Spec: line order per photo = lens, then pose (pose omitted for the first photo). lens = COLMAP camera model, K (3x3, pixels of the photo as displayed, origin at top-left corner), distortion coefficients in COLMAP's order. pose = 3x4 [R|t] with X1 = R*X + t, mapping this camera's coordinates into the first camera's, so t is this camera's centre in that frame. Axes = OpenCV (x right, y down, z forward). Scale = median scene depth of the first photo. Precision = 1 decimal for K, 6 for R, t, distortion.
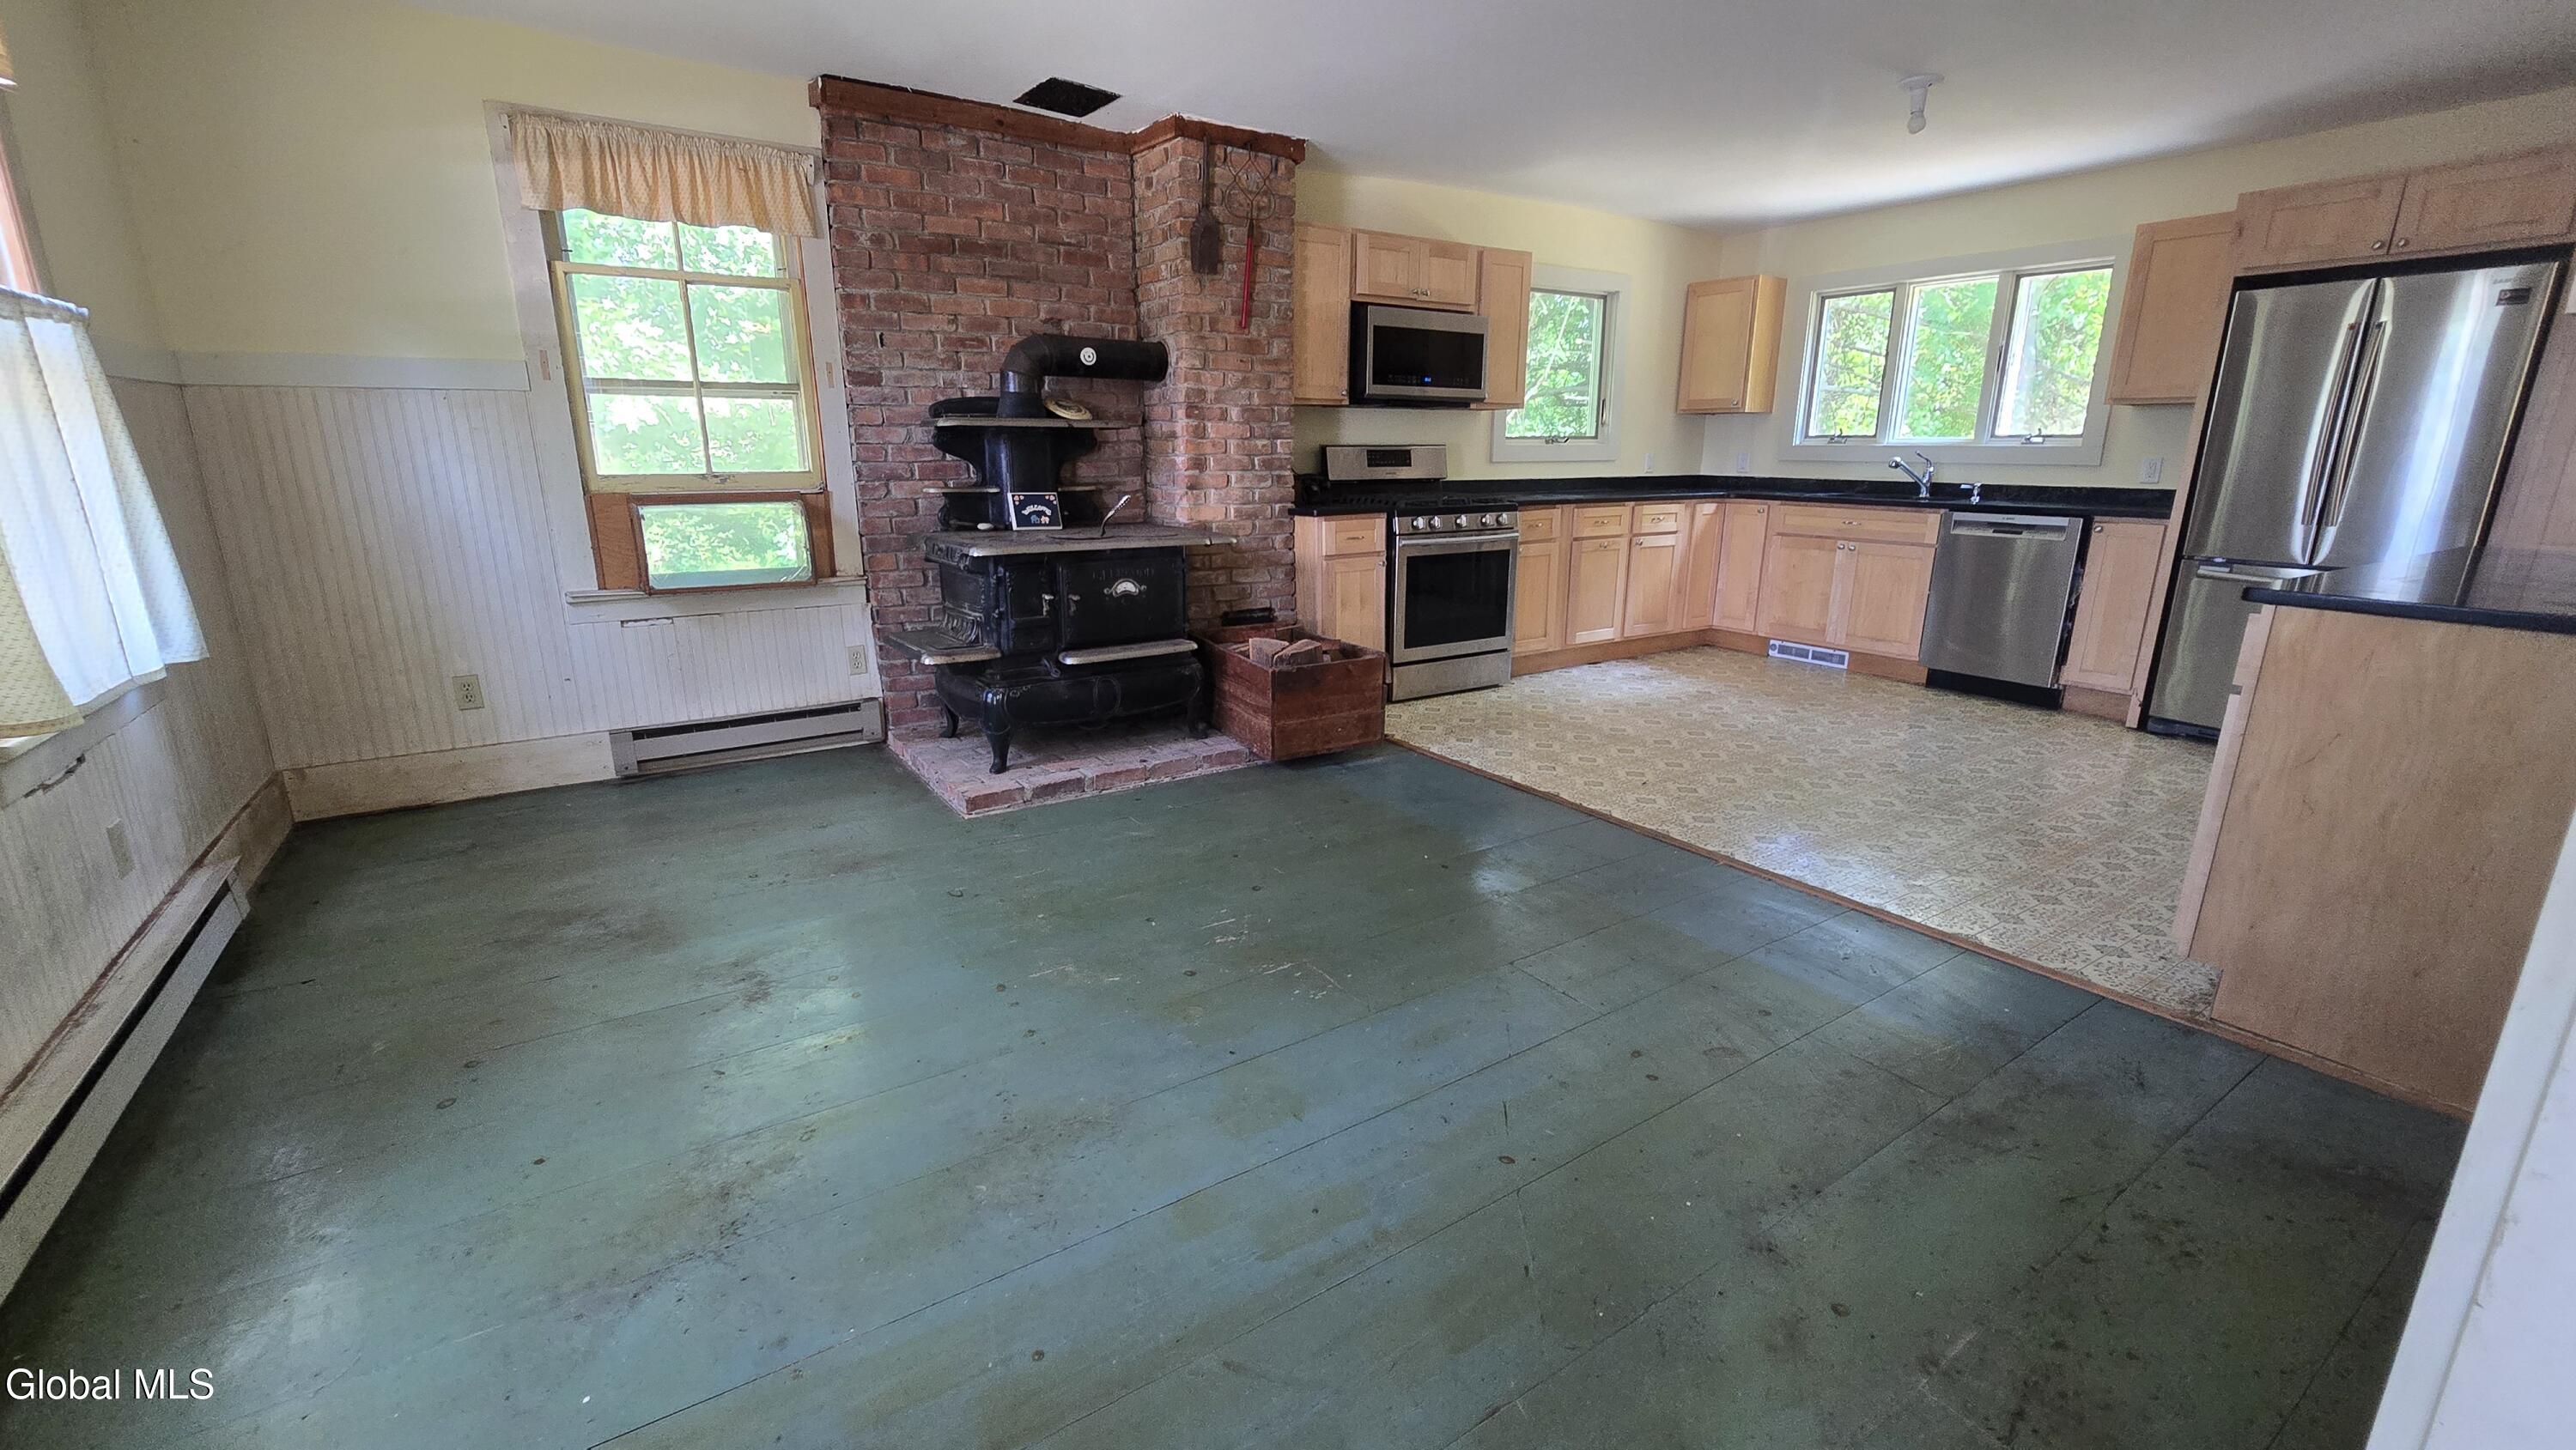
lens RADIAL K [[1057.1, 0, 1288.7], [0, 1057.1, 724.6], [0, 0, 1]] dist [-0.005666, 0.000669]
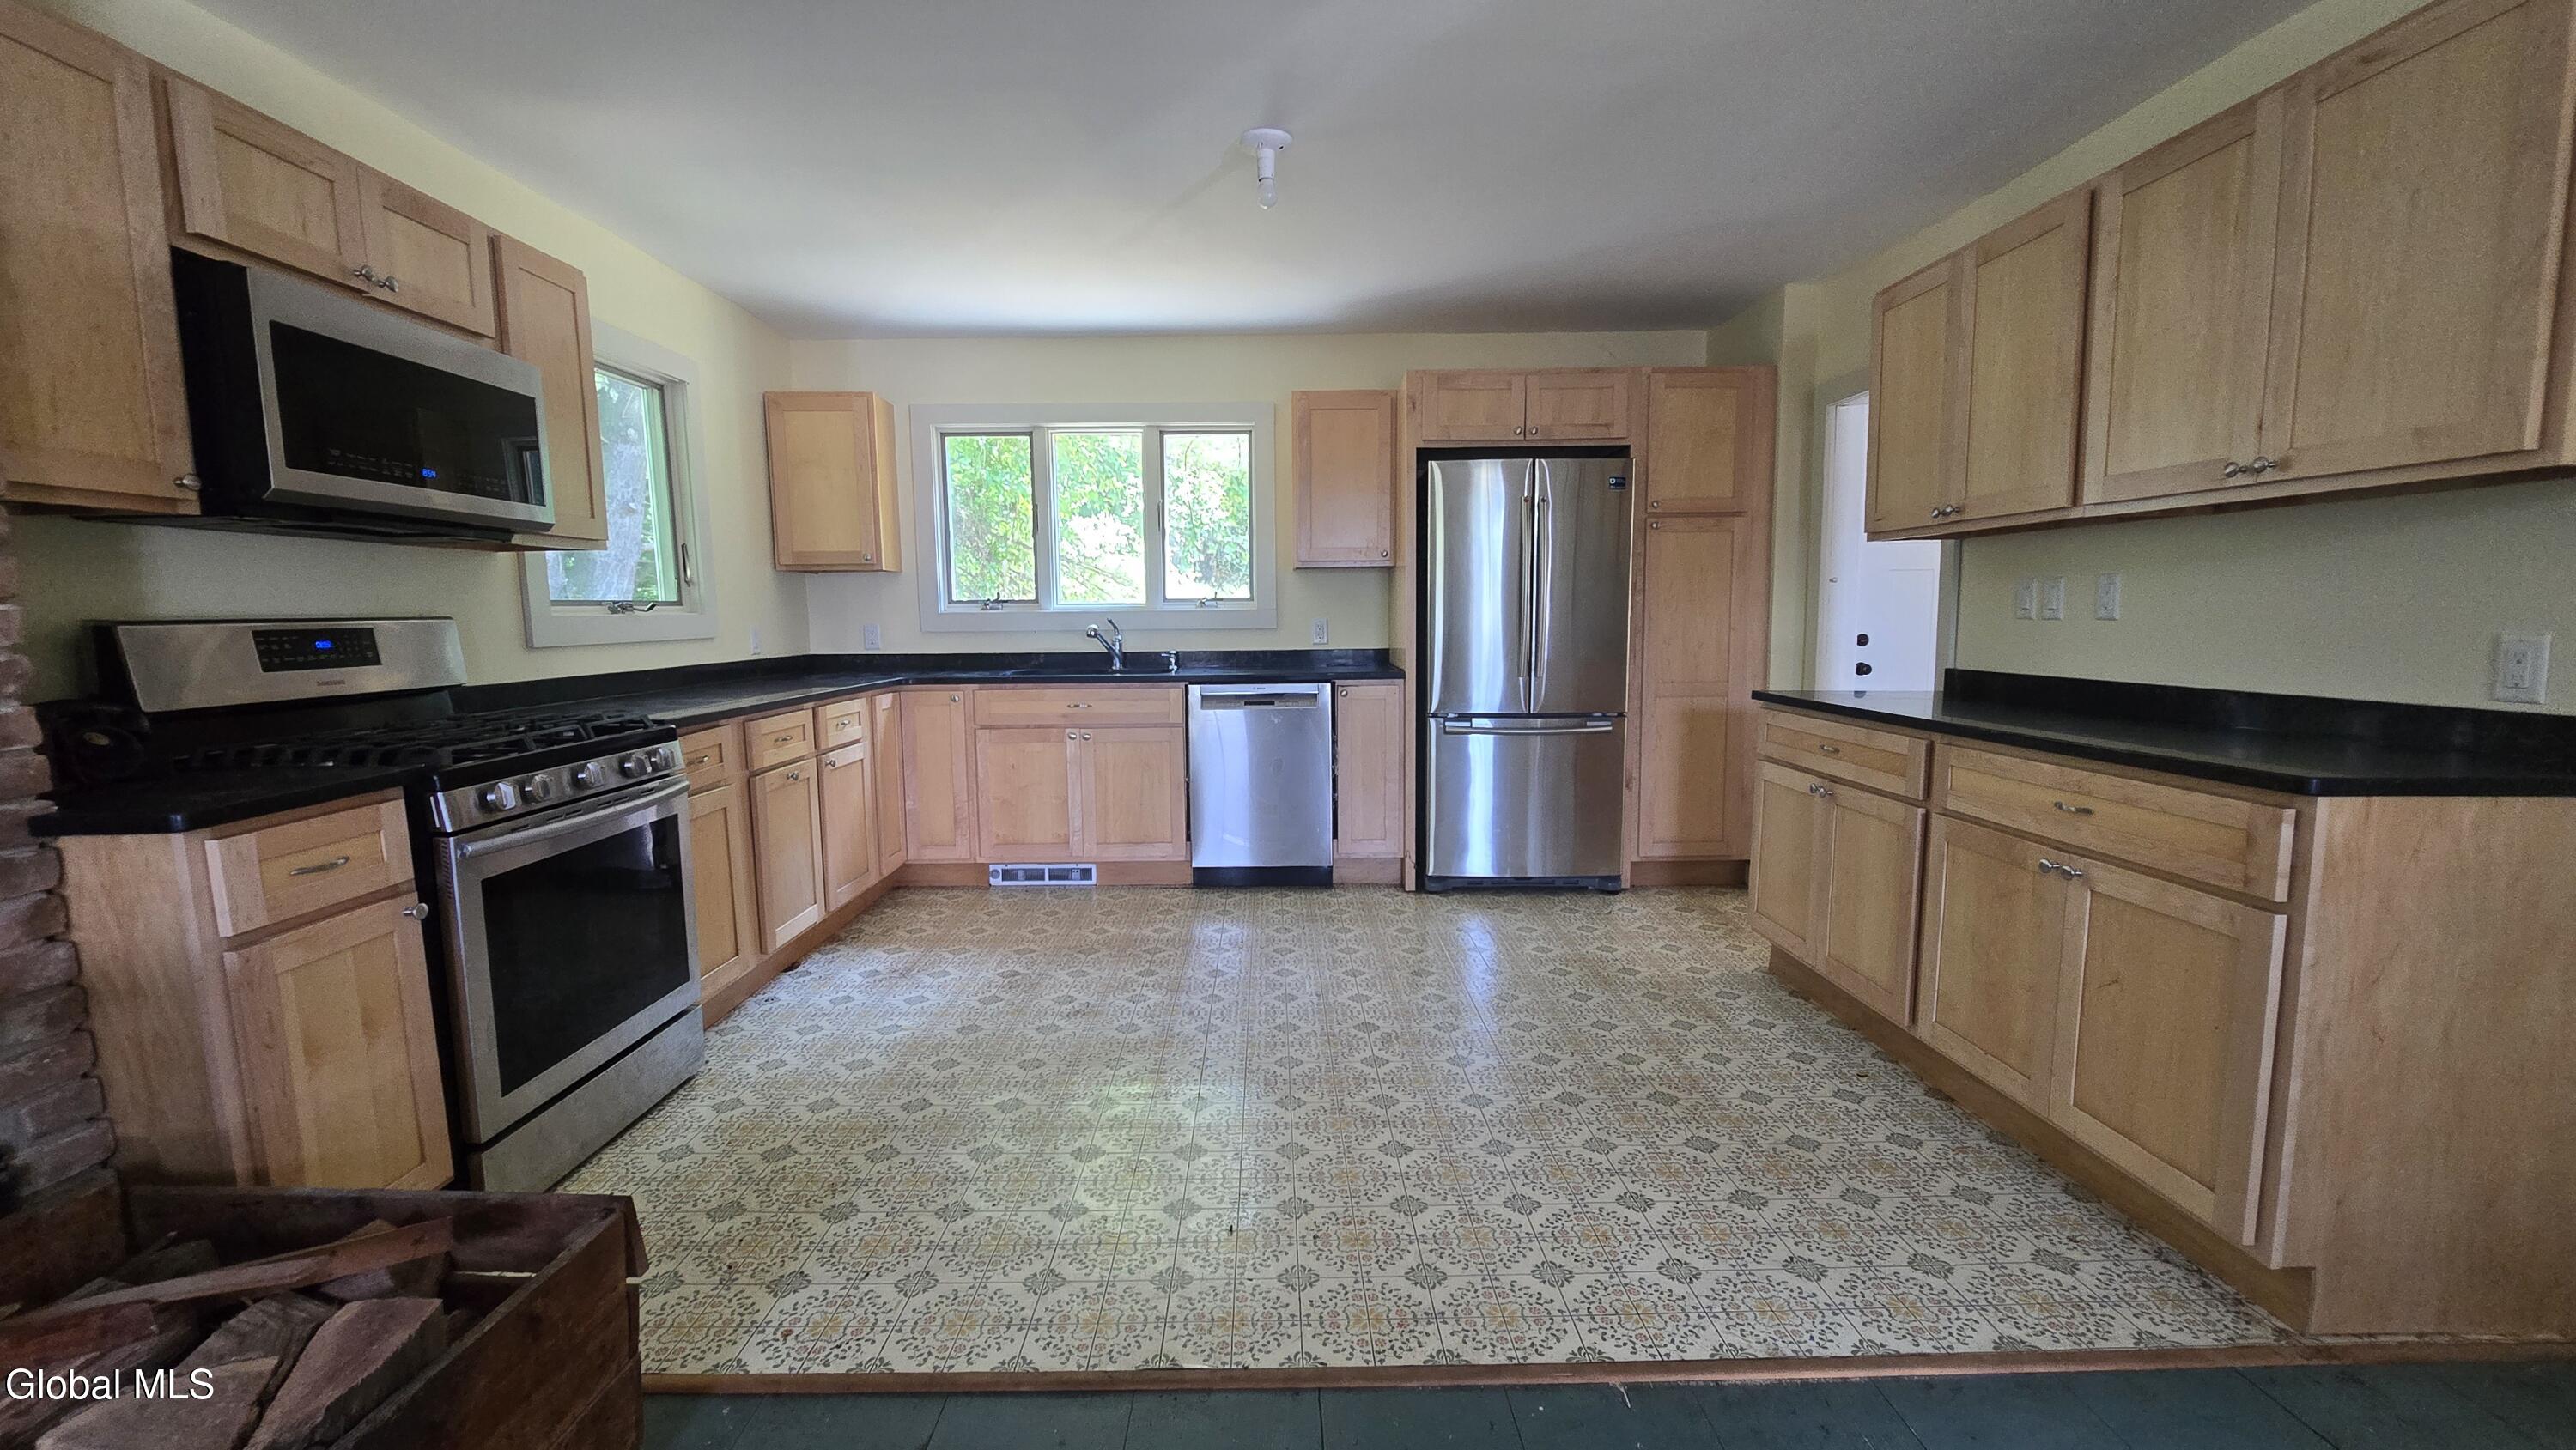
lens RADIAL K [[1057.1, 0, 1288.3], [0, 1057.1, 727.5], [0, 0, 1]] dist [-0.005666, 0.000669]
pose [[0.549401, -0.098329, 0.829753, -0.047919], [0.224537, 0.973898, -0.033261, -0.127348], [-0.804824, 0.204584, 0.557139, 0.486427]]
